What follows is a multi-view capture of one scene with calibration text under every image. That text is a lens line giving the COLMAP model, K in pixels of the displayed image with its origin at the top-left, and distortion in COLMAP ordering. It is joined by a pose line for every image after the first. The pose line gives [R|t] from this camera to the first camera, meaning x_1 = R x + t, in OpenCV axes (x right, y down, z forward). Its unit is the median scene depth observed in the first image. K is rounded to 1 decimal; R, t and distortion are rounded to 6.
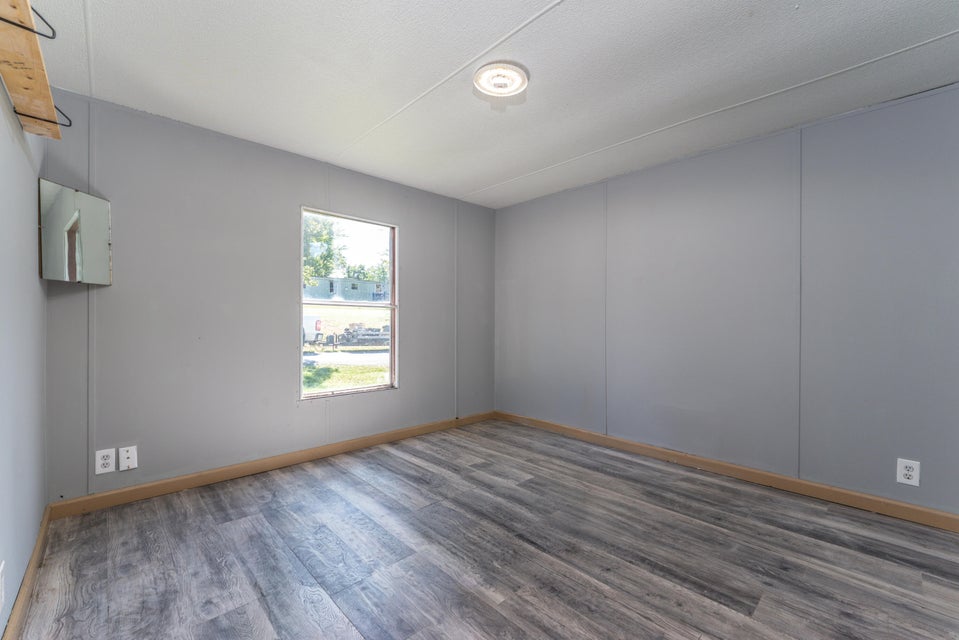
lens RADIAL K [[396.7, 0, 481.2], [0, 396.7, 323.0], [0, 0, 1]] dist [-0.010080, -0.001731]
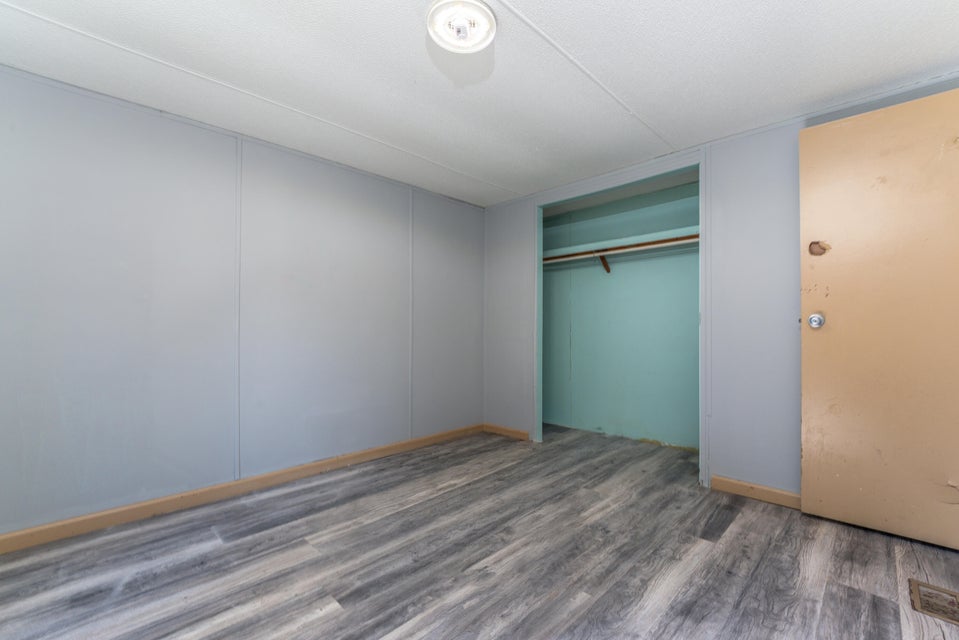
lens RADIAL K [[396.7, 0, 481.1], [0, 396.7, 322.1], [0, 0, 1]] dist [-0.010080, -0.001731]
pose [[-0.020867, 0.005662, 0.999766, -0.505288], [0.002769, 0.999980, -0.005605, -0.006489], [-0.999778, 0.002651, -0.020882, 0.660326]]
